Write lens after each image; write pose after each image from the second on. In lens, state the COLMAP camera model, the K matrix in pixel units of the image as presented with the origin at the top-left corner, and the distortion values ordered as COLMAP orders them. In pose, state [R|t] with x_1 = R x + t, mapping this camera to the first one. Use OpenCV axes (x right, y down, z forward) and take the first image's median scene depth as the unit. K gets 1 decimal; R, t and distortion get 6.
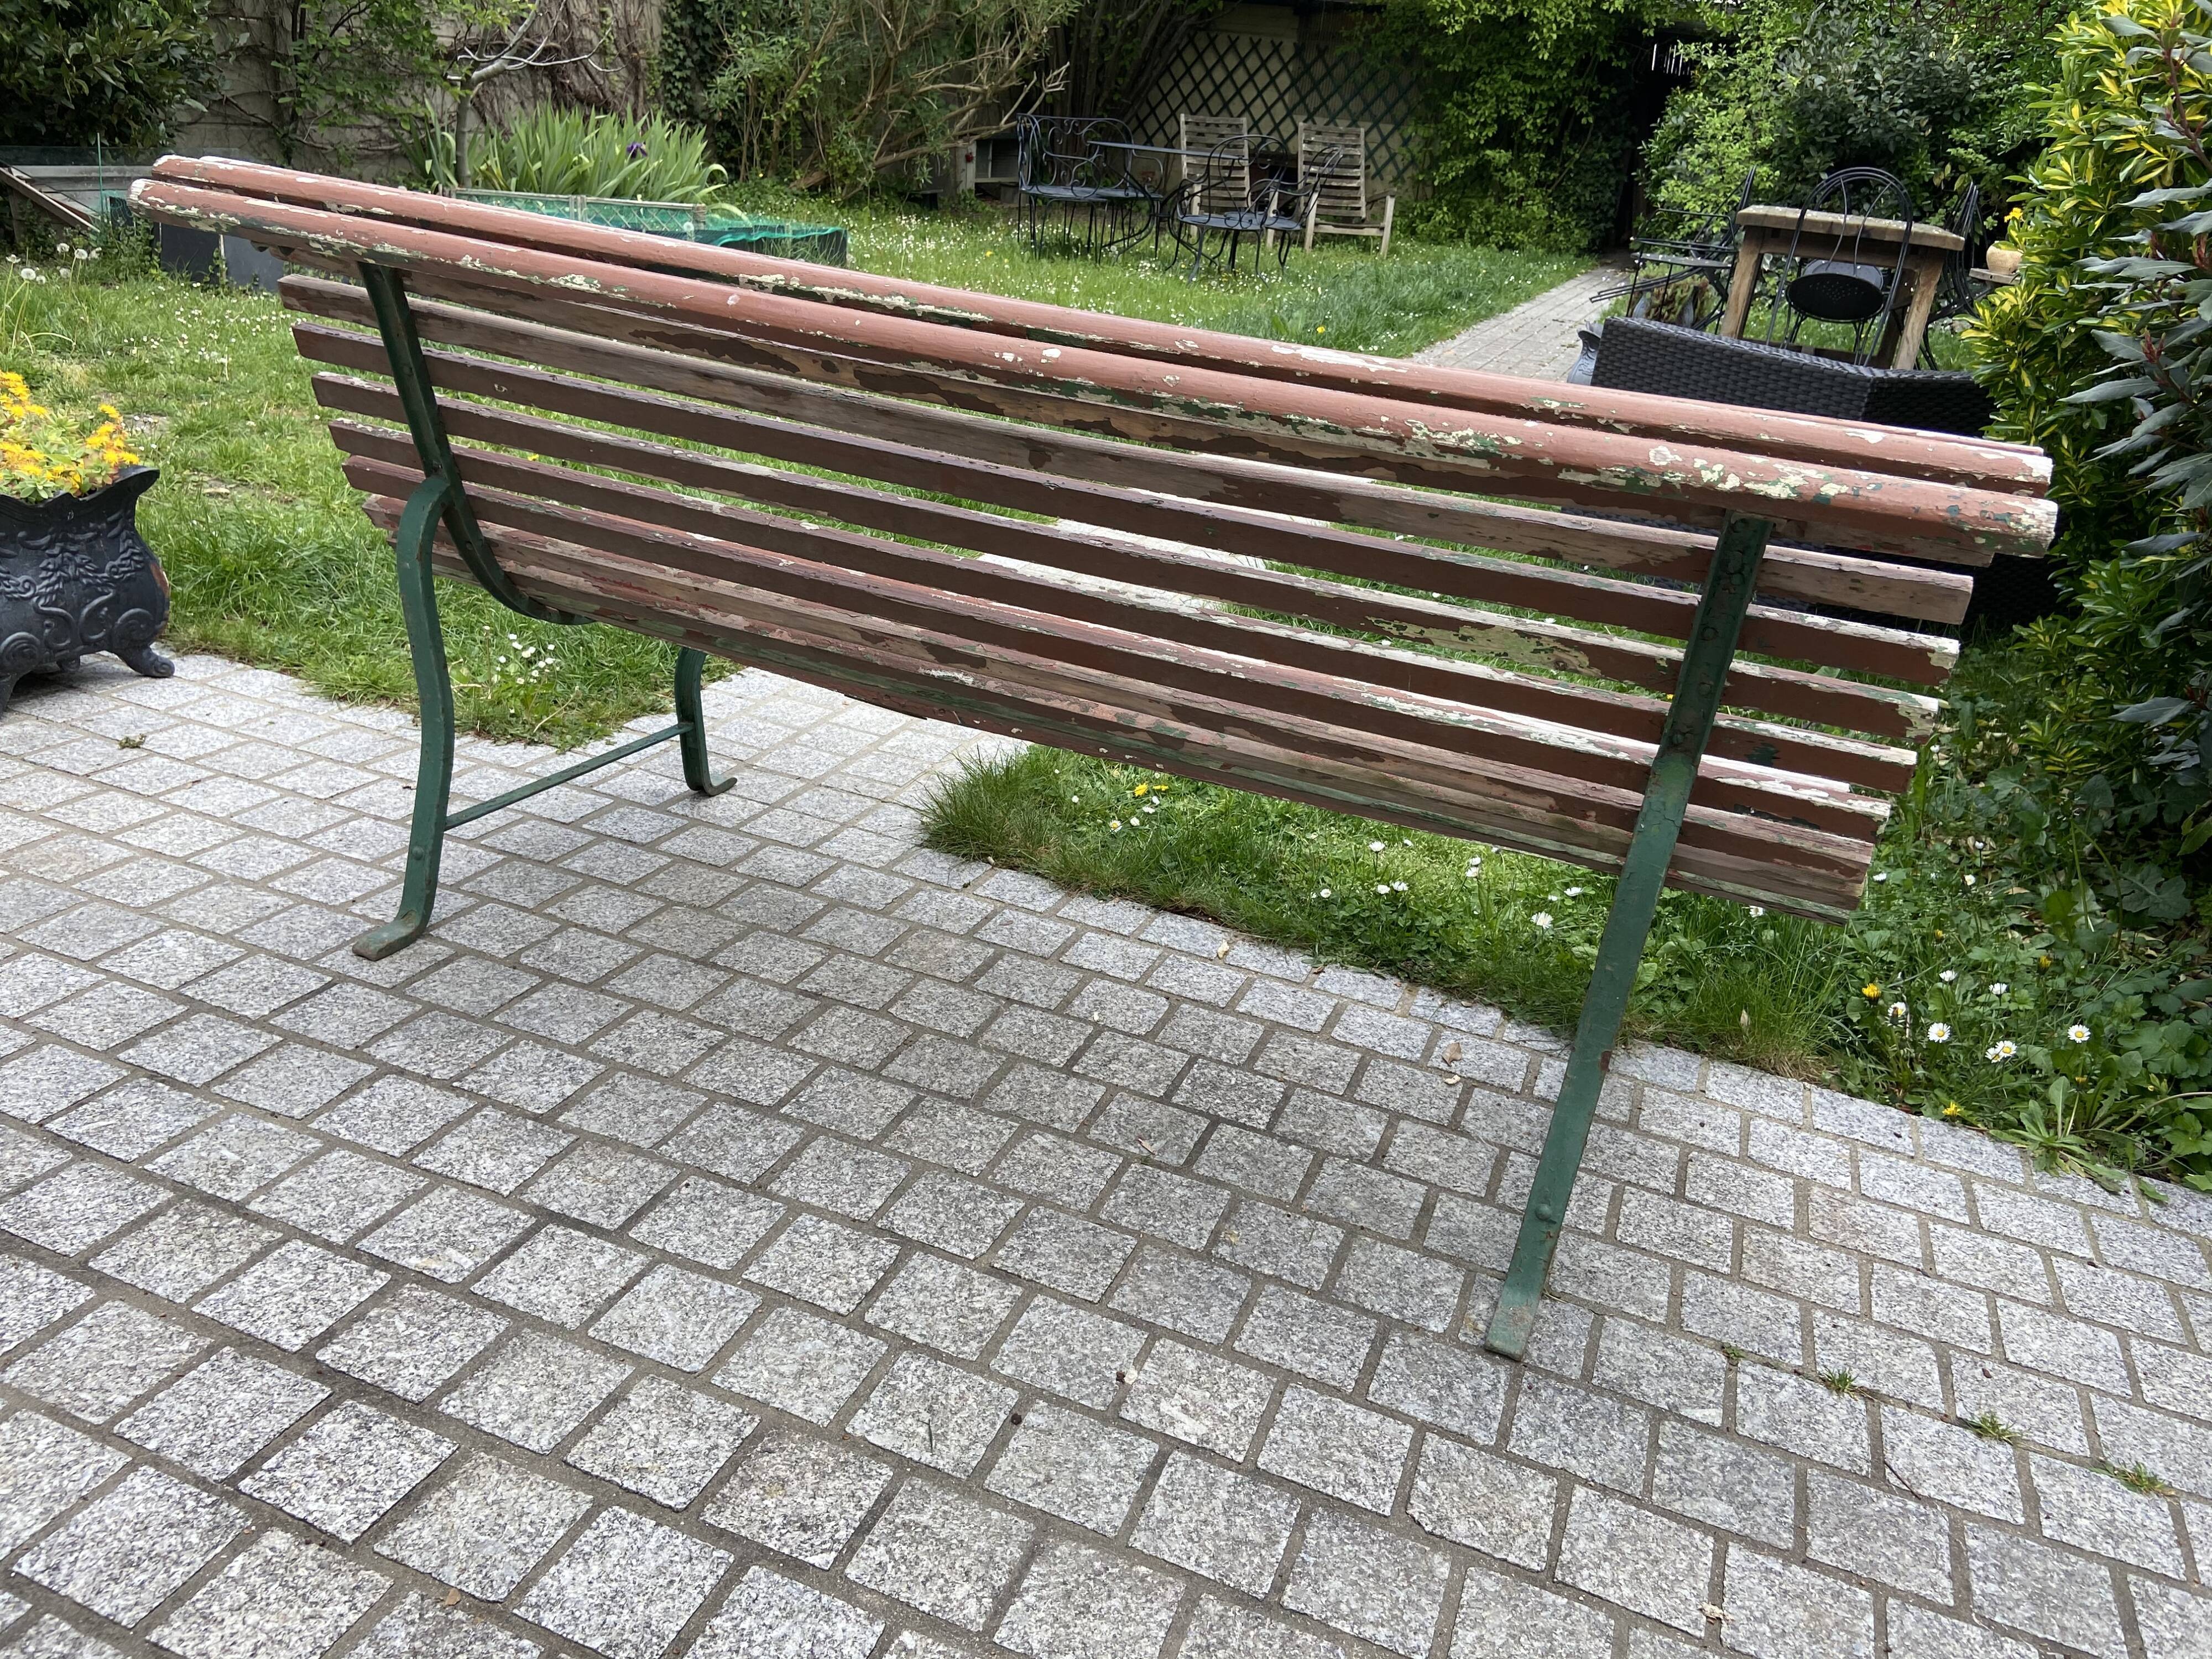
lens RADIAL K [[1675.3, 0, 1088.4], [0, 1675.3, 827.4], [0, 0, 1]] dist [0.108456, -0.141115]
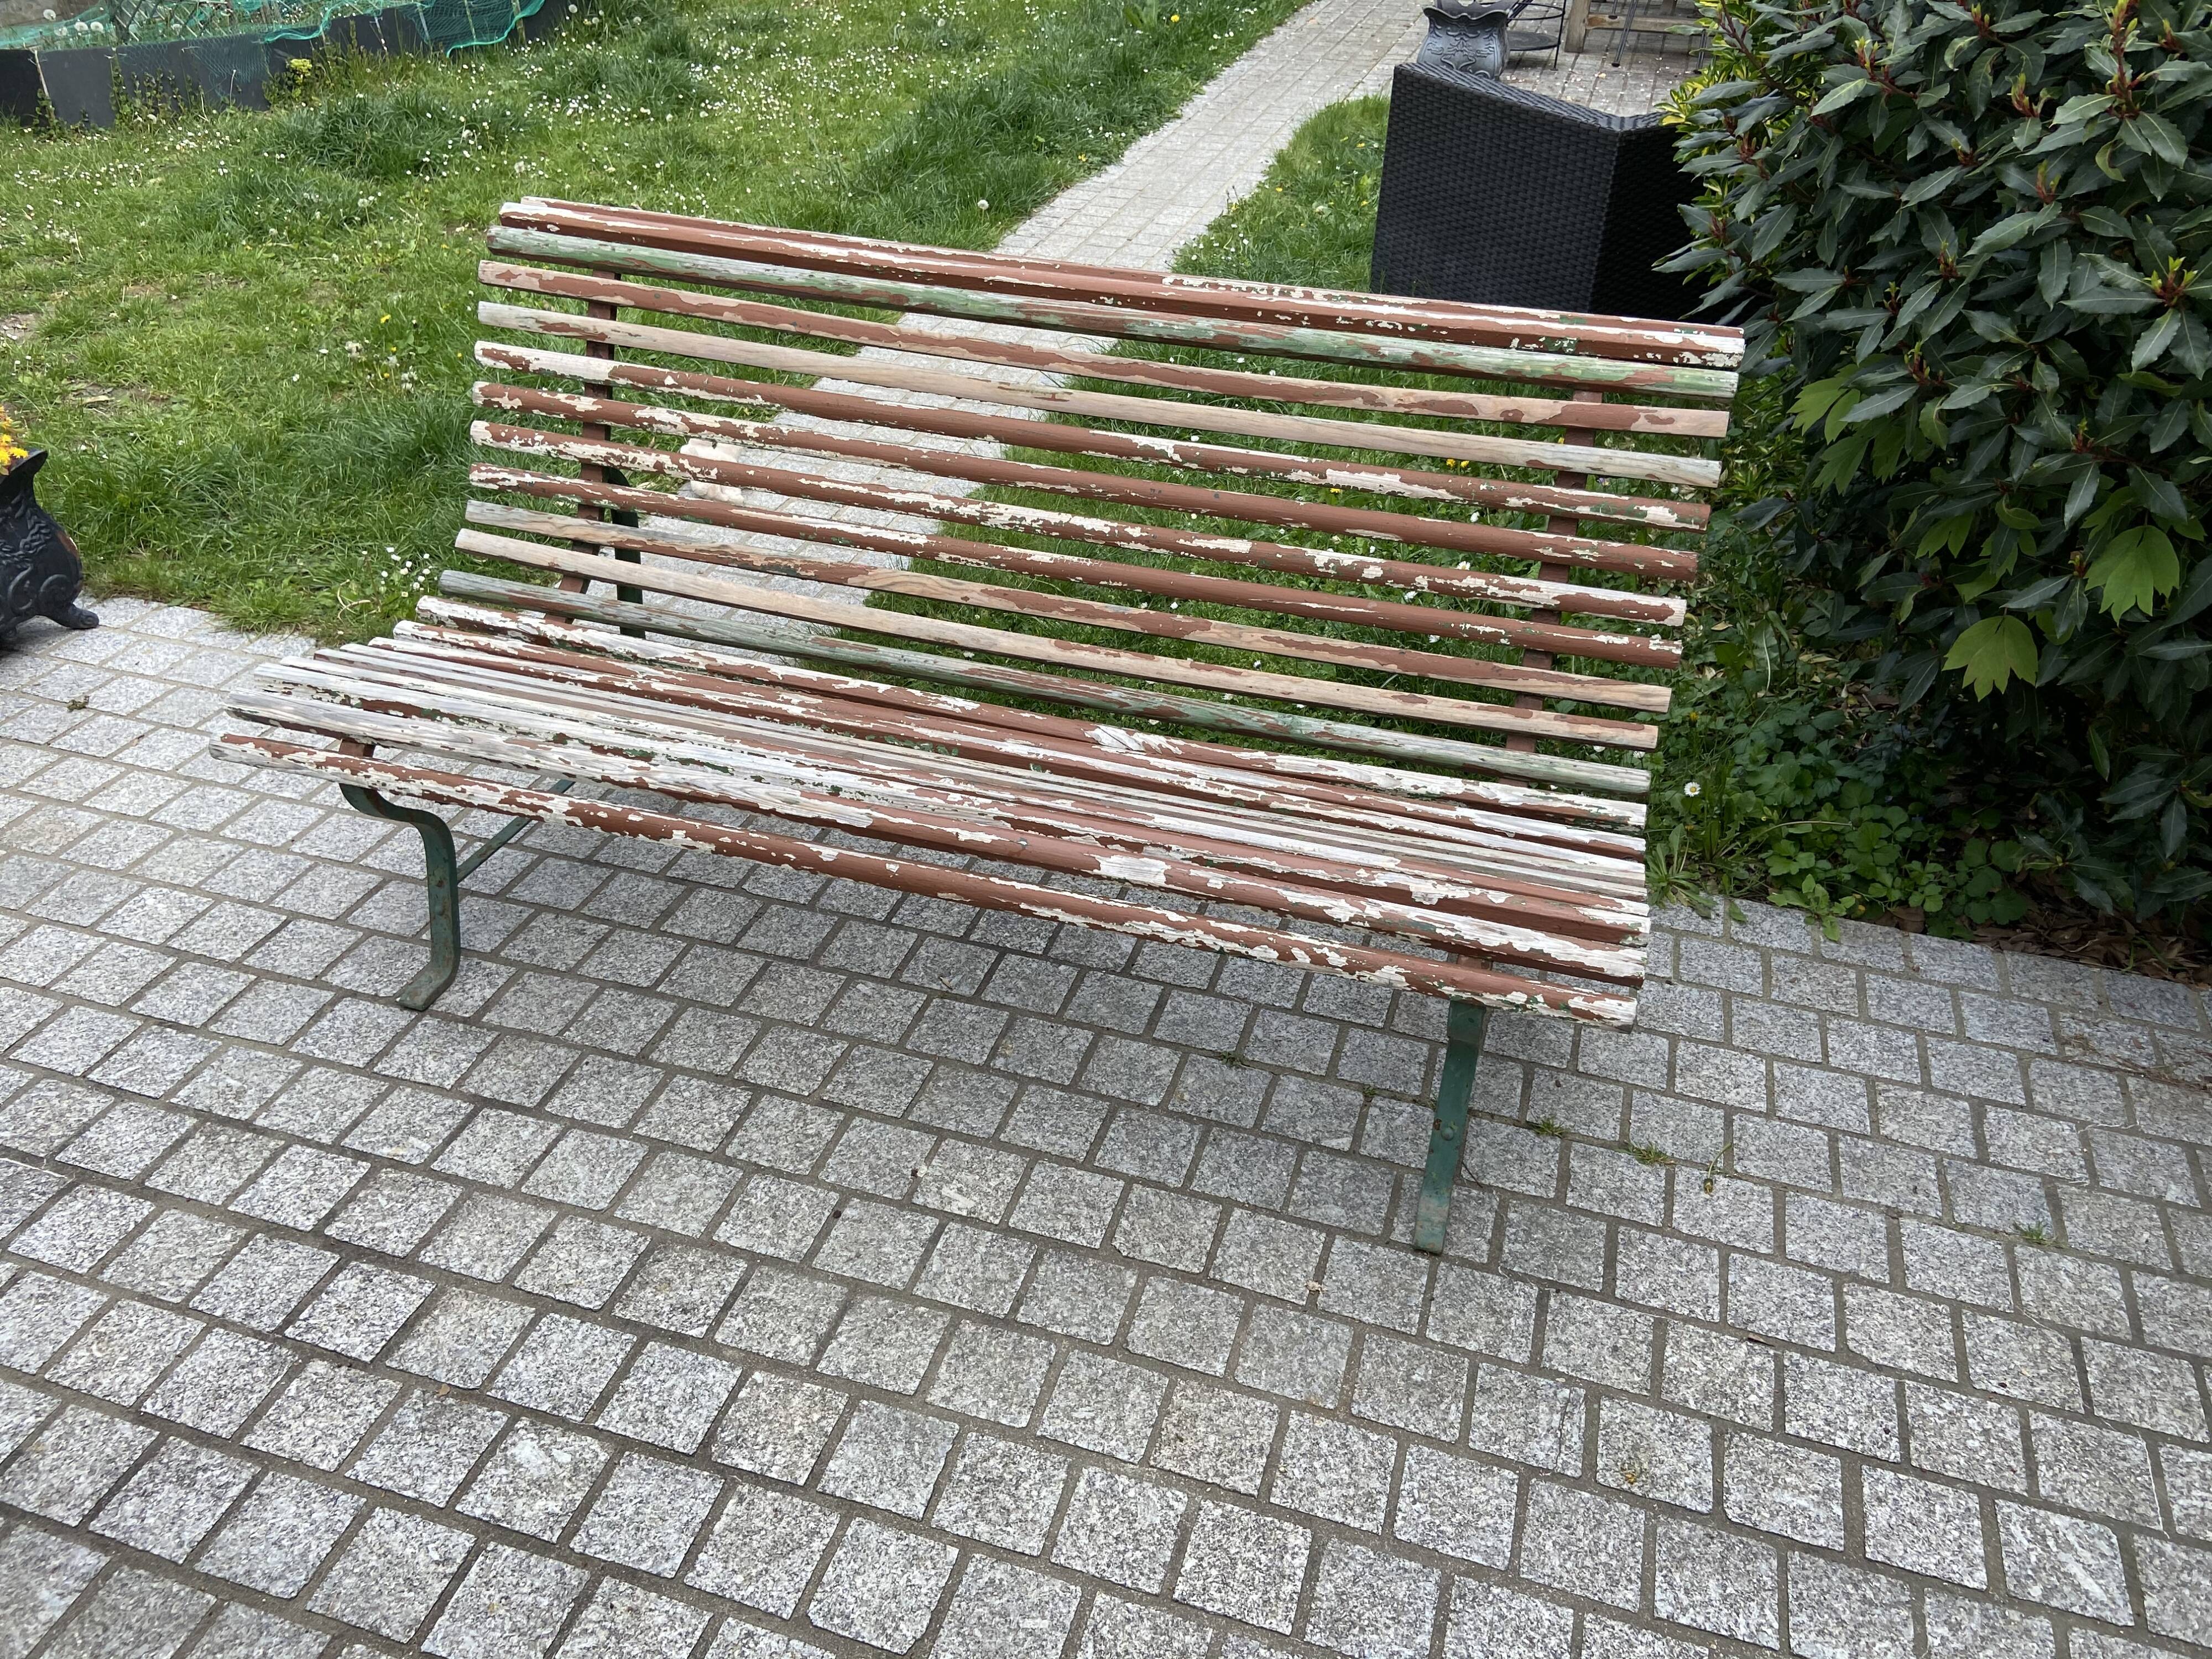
lens RADIAL K [[1675.3, 0, 1107.2], [0, 1675.3, 831.8], [0, 0, 1]] dist [0.108456, -0.141115]
pose [[0.993518, -0.113297, 0.009265, 0.183685], [0.109181, 0.973757, 0.199694, -0.193668], [-0.031647, -0.197388, 0.979815, -0.284785]]
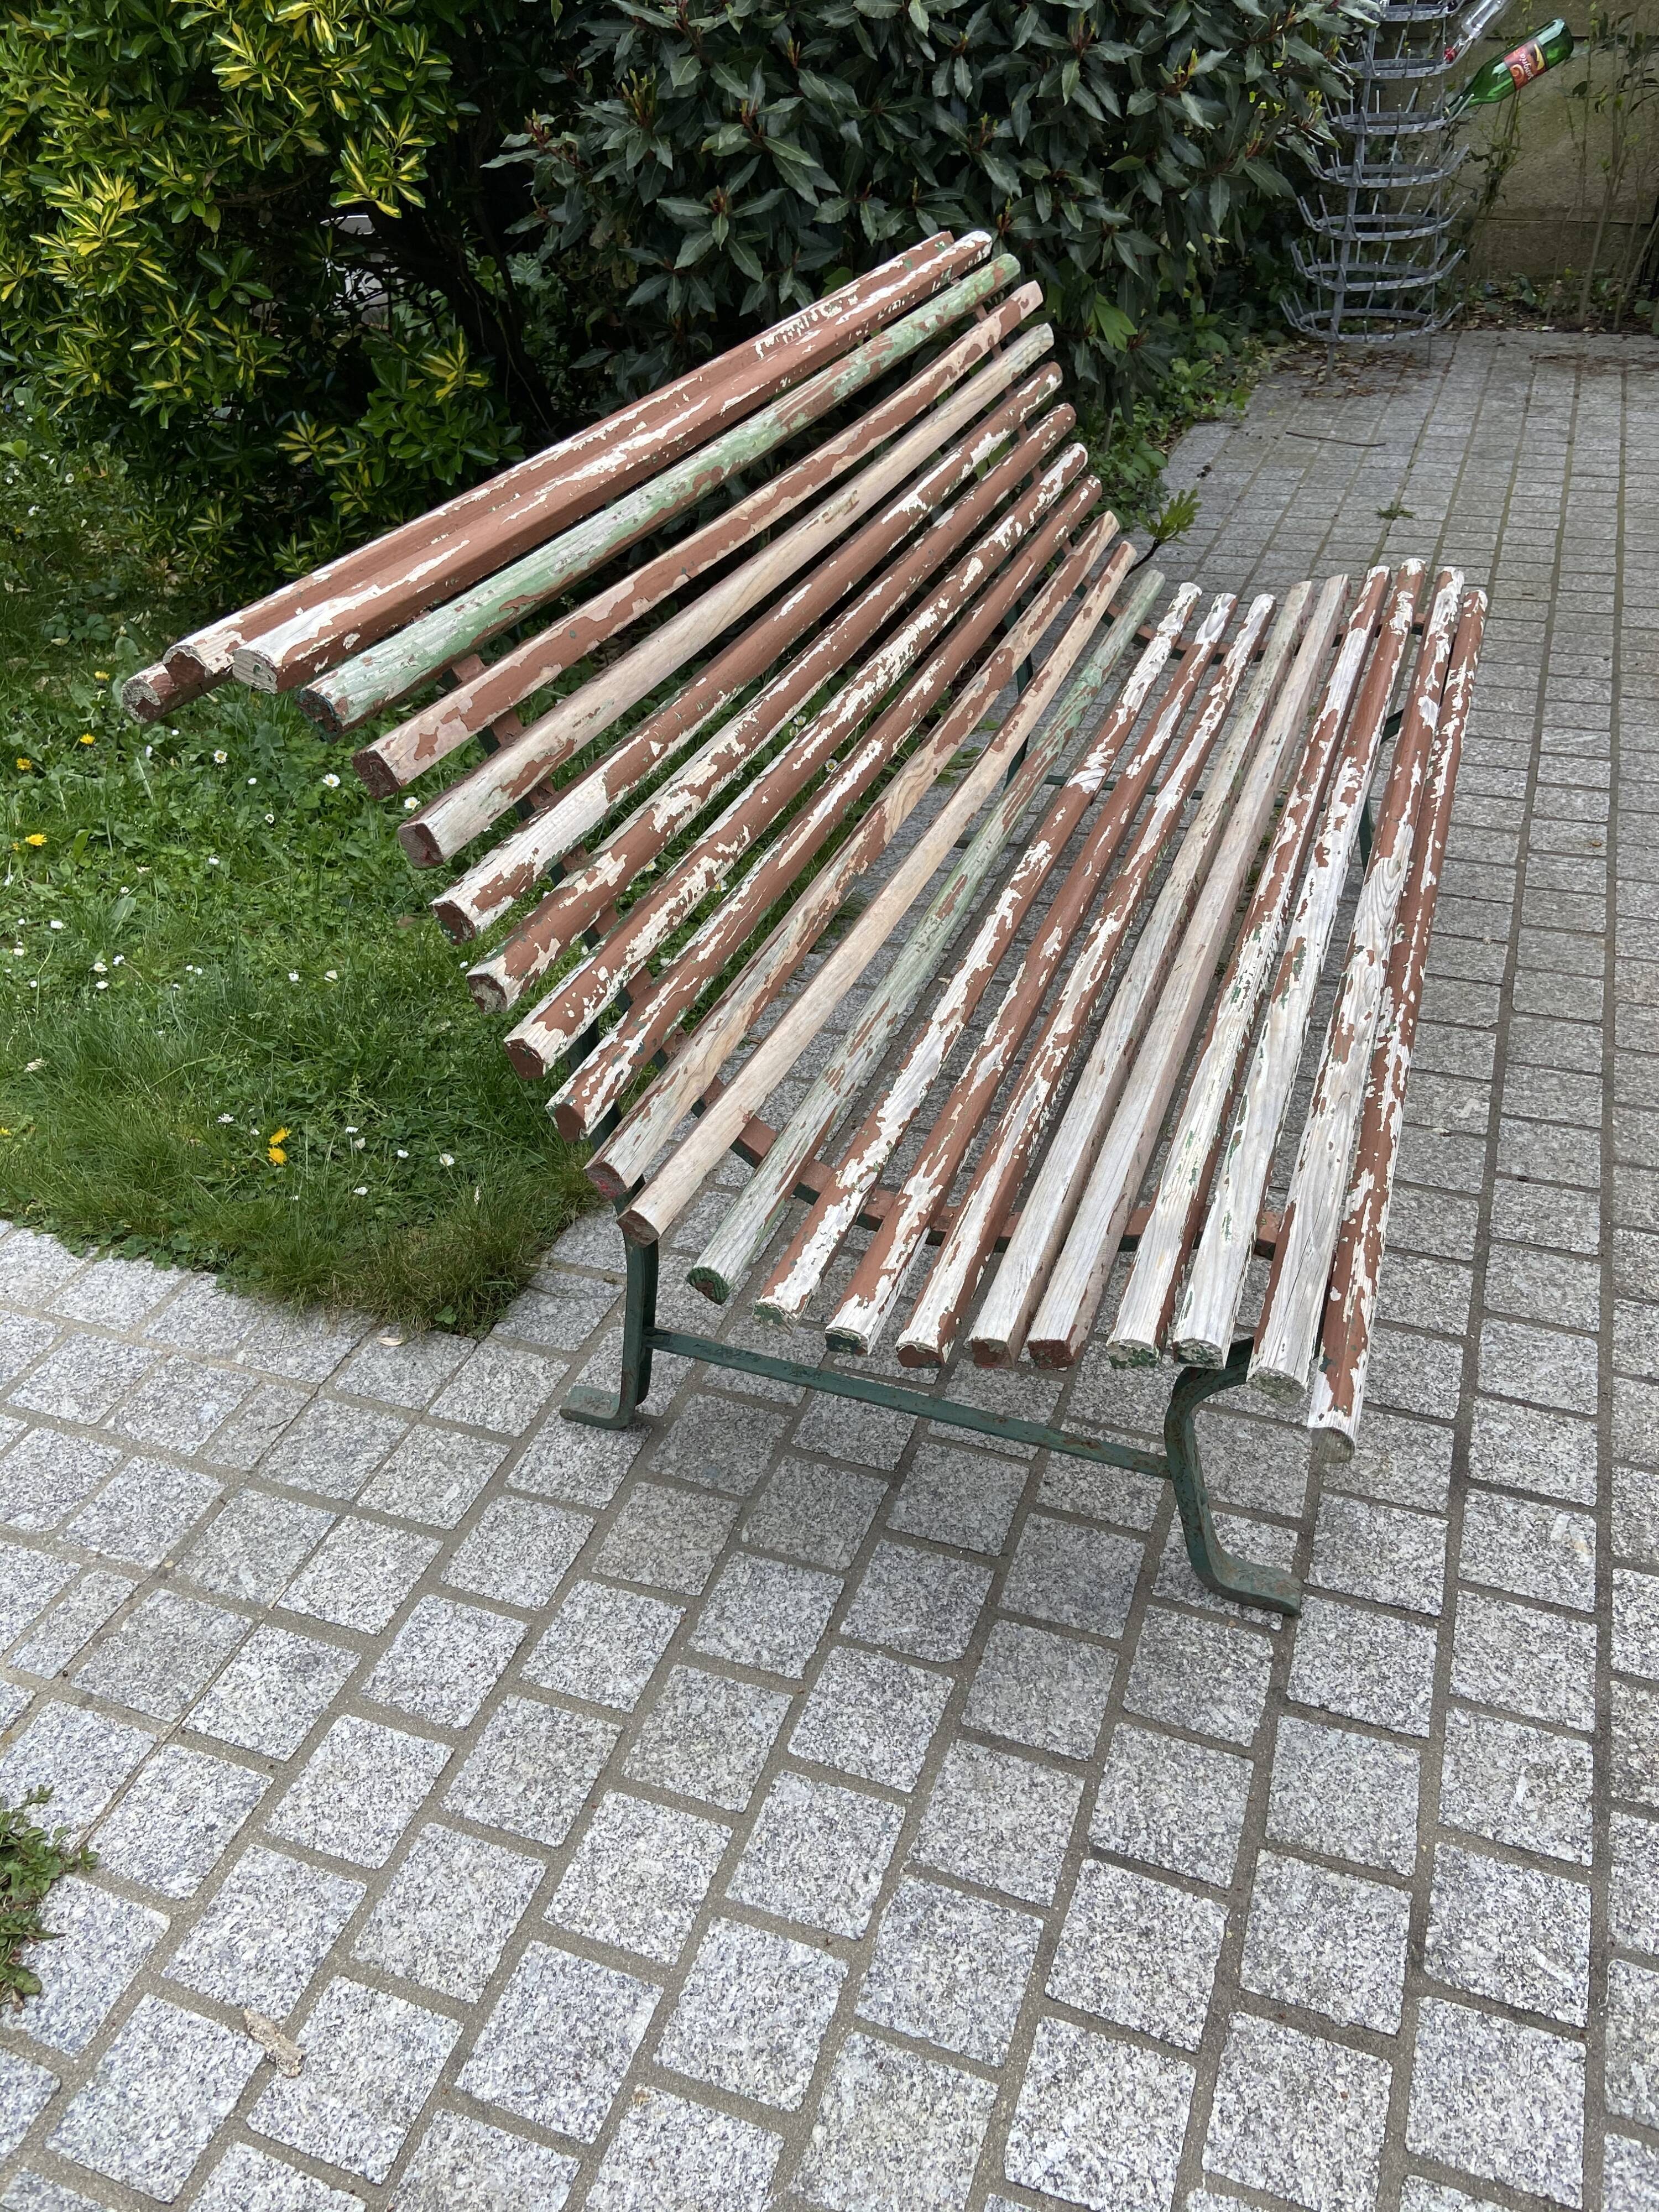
lens RADIAL K [[1675.3, 0, 852.8], [0, 1675.3, 1103.6], [0, 0, 1]] dist [0.108456, -0.141115]
pose [[-0.028142, -0.660196, 0.750566, -0.932224], [0.415115, 0.675337, 0.609589, -0.694852], [-0.909334, 0.328727, 0.255052, 1.017395]]
